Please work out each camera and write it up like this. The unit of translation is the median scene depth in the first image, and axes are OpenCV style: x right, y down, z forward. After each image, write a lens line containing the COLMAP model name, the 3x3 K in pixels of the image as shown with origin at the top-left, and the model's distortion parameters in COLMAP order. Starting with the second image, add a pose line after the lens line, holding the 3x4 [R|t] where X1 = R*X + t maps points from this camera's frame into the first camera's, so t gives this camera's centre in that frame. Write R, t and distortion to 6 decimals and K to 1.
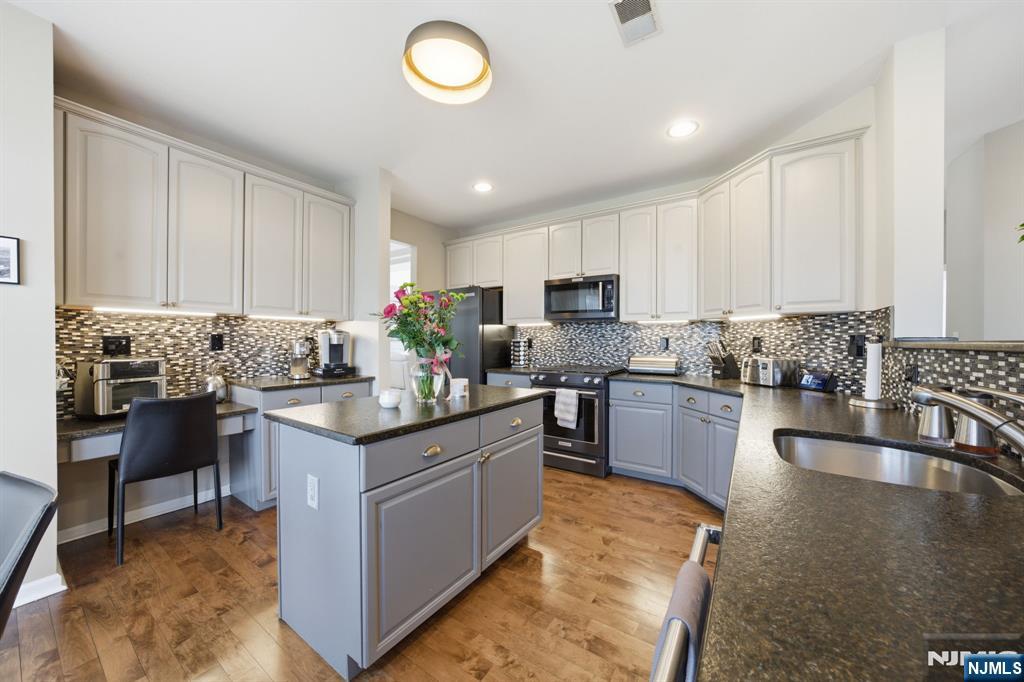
lens RADIAL K [[355.4, 0, 509.8], [0, 355.4, 341.7], [0, 0, 1]] dist [-0.009737, -0.000037]
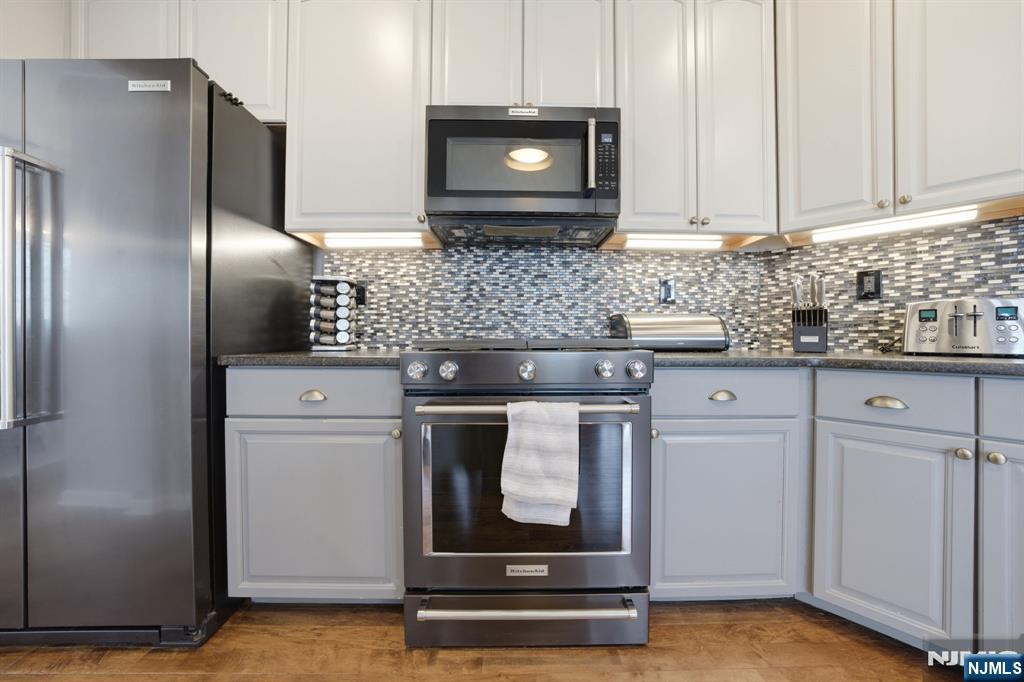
lens RADIAL K [[355.4, 0, 510.7], [0, 355.4, 337.4], [0, 0, 1]] dist [-0.009737, -0.000037]
pose [[0.824142, -0.000622, 0.566383, -0.034829], [0.000959, 0.999999, -0.000299, 0.063404], [-0.566383, 0.000789, 0.824142, 0.631805]]
